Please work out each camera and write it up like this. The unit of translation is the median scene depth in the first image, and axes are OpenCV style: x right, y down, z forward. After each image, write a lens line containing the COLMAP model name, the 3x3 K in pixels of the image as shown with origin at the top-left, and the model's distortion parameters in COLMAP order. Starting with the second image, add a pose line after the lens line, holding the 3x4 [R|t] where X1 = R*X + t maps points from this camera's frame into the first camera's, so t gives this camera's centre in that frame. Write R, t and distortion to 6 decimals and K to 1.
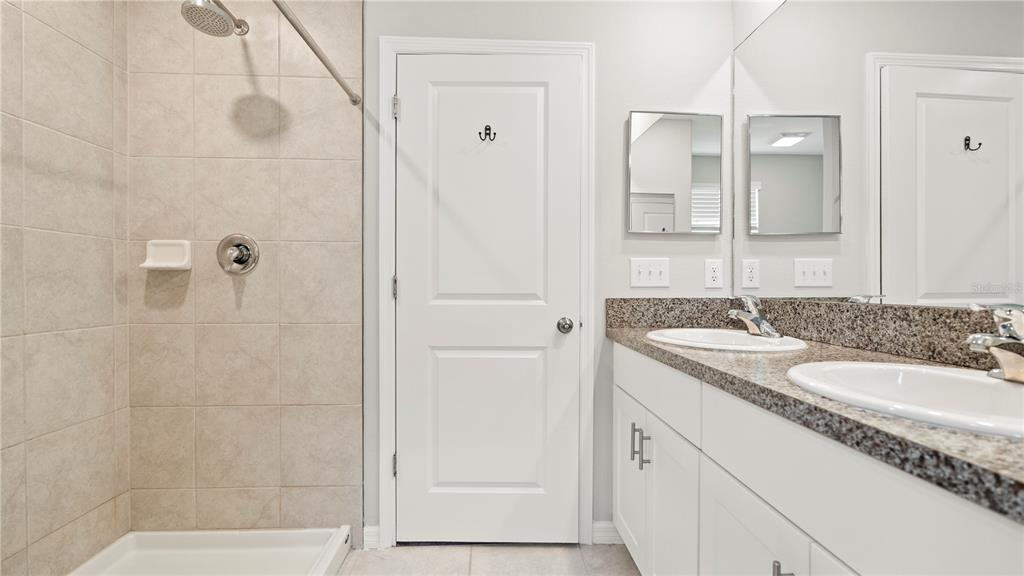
lens RADIAL K [[455.0, 0, 516.7], [0, 455.0, 297.7], [0, 0, 1]] dist [-0.003758, 0.000012]
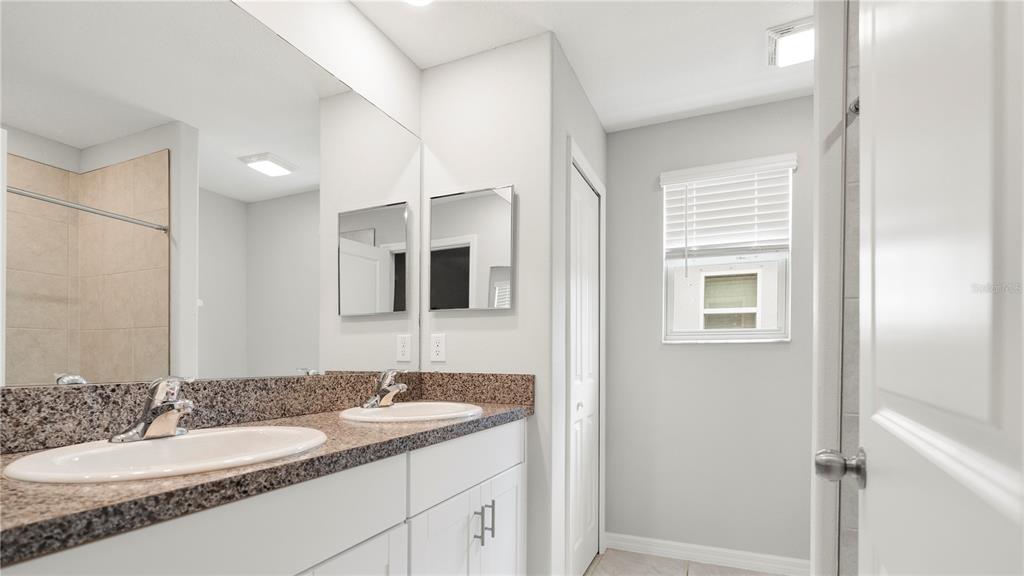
lens RADIAL K [[455.0, 0, 516.7], [0, 455.0, 297.7], [0, 0, 1]] dist [-0.003758, 0.000012]
pose [[-0.887698, 0.056417, 0.456956, -0.300536], [0.006815, 0.993966, -0.109478, -0.054817], [-0.460375, -0.094069, -0.882726, 1.702993]]
